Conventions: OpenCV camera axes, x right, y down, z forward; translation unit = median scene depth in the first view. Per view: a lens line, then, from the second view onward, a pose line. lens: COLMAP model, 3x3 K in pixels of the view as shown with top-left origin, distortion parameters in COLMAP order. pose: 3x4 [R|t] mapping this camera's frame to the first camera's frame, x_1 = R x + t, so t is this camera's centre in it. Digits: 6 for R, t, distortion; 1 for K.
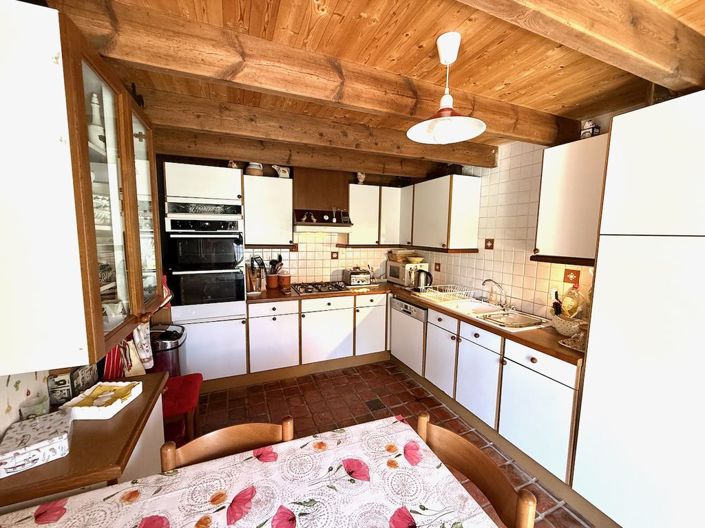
lens RADIAL K [[279.8, 0, 350.7], [0, 279.8, 263.6], [0, 0, 1]] dist [0.000847, 0.000448]
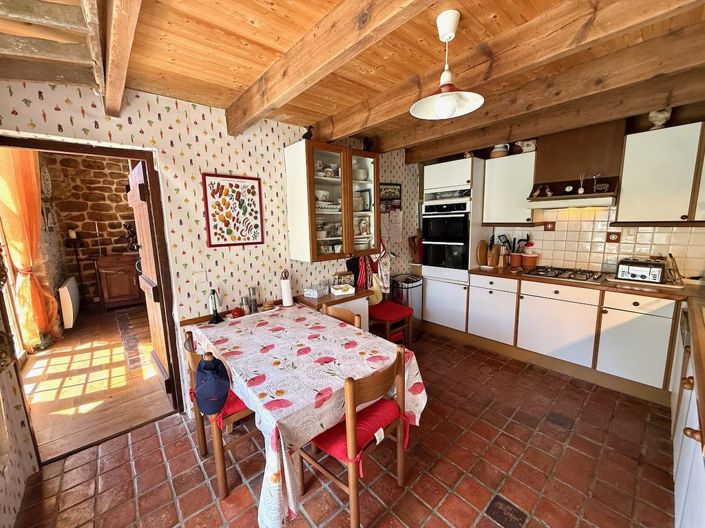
lens RADIAL K [[279.8, 0, 351.7], [0, 279.8, 263.9], [0, 0, 1]] dist [0.000847, 0.000448]
pose [[0.329273, 0.123382, -0.936139, 0.526793], [-0.071895, 0.991824, 0.105433, 0.014822], [0.941494, 0.032588, 0.335452, 0.131617]]
